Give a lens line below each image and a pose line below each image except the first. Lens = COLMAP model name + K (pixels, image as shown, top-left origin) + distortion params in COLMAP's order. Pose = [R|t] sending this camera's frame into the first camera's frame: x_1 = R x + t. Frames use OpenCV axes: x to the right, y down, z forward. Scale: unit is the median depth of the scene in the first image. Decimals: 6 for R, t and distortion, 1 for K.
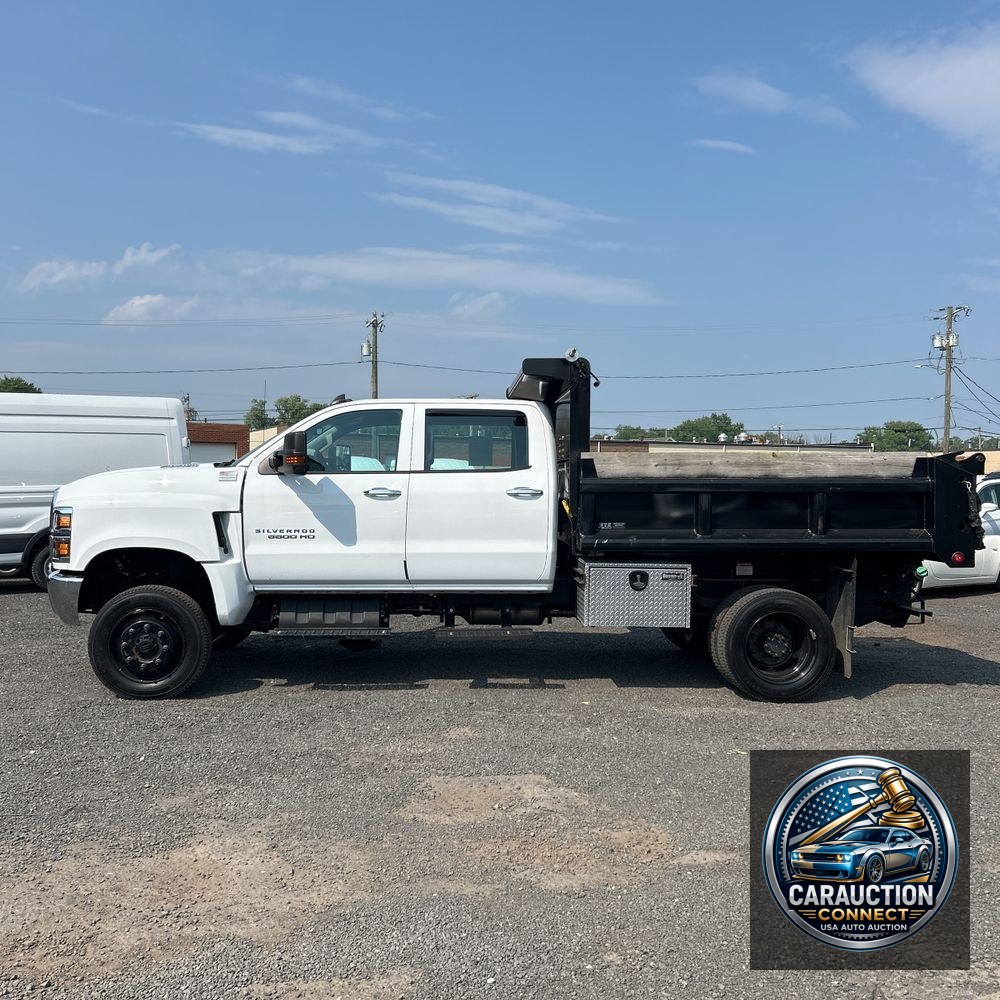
lens RADIAL K [[995.7, 0, 511.0], [0, 995.7, 506.3], [0, 0, 1]] dist [0.157900, -0.396342]
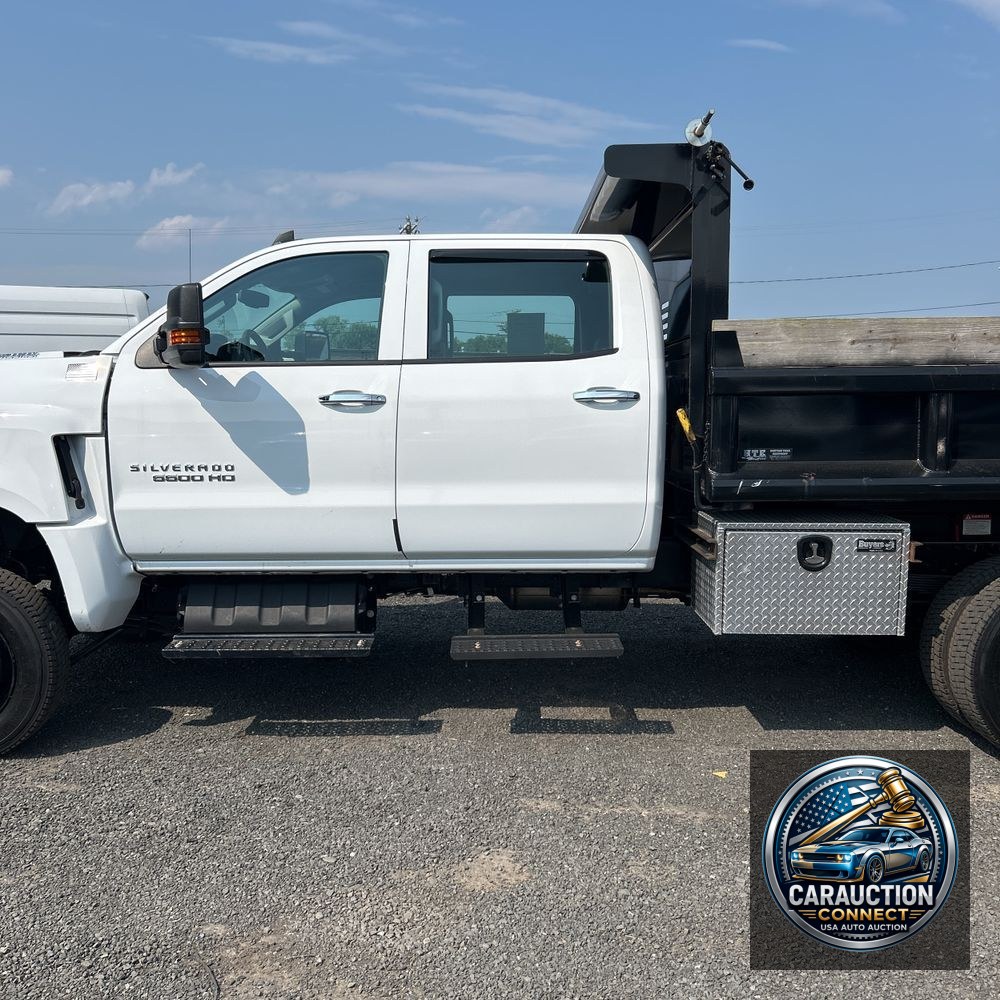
lens RADIAL K [[991.6, 0, 500.0], [0, 991.6, 500.0], [0, 0, 1]] dist [0.159909, -0.381824]
pose [[0.999129, -0.005801, -0.041316, -0.023313], [0.008833, 0.997250, 0.073587, 0.002455], [0.040776, -0.073888, 0.996433, 0.440348]]
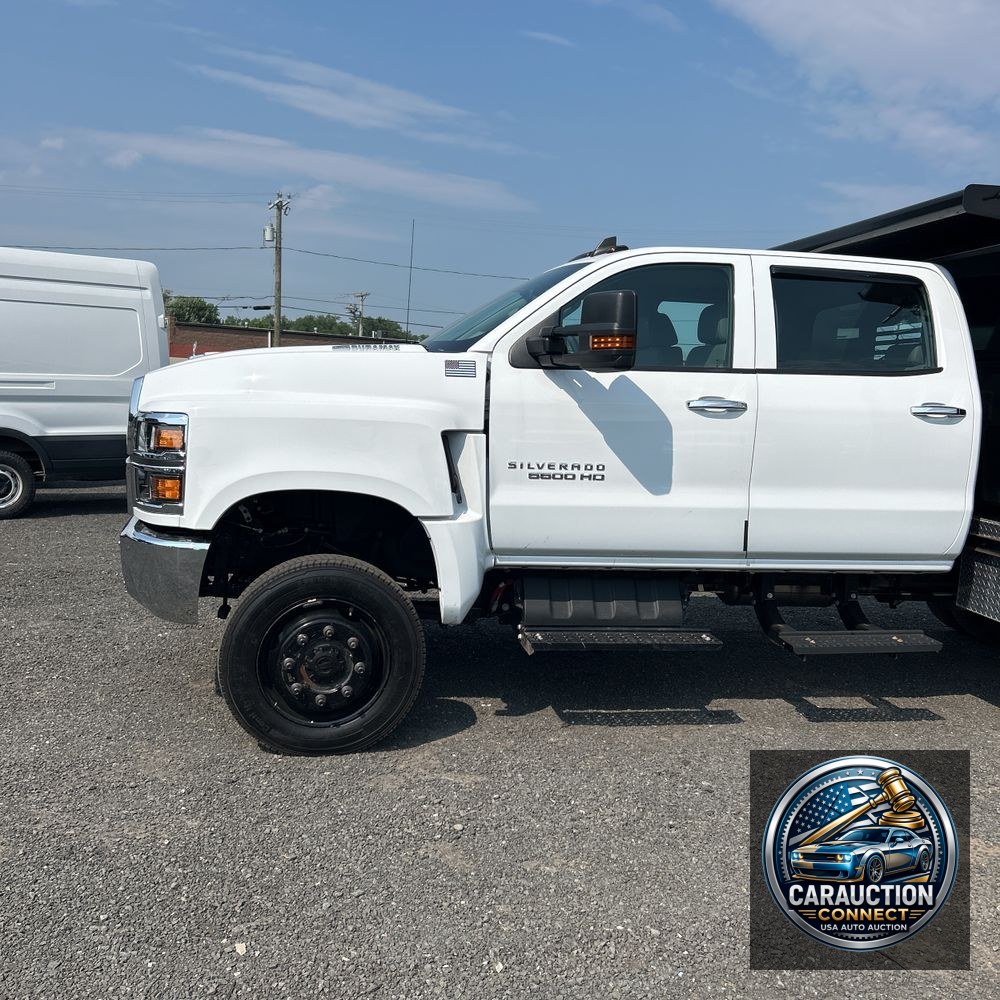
lens RADIAL K [[995.7, 0, 511.0], [0, 995.7, 506.3], [0, 0, 1]] dist [0.157900, -0.396342]
pose [[0.989599, 0.019508, 0.142524, -0.331901], [-0.032361, 0.995556, 0.088434, -0.002725], [-0.140166, -0.092127, 0.985833, 0.428124]]
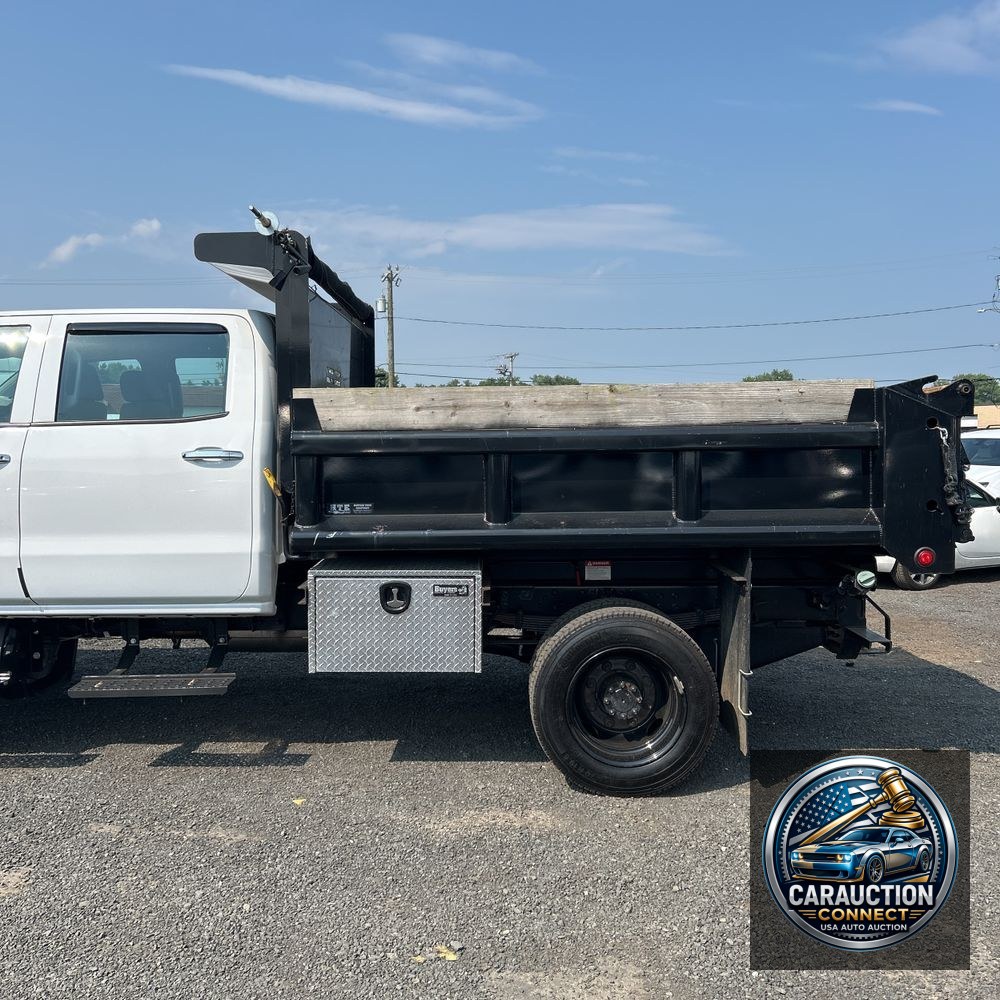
lens RADIAL K [[991.6, 0, 500.0], [0, 991.6, 500.0], [0, 0, 1]] dist [0.159909, -0.381824]
pose [[0.997755, -0.009775, -0.066249, 0.233078], [0.011967, 0.999391, 0.032764, -0.004767], [0.065889, -0.033484, 0.997265, 0.397103]]
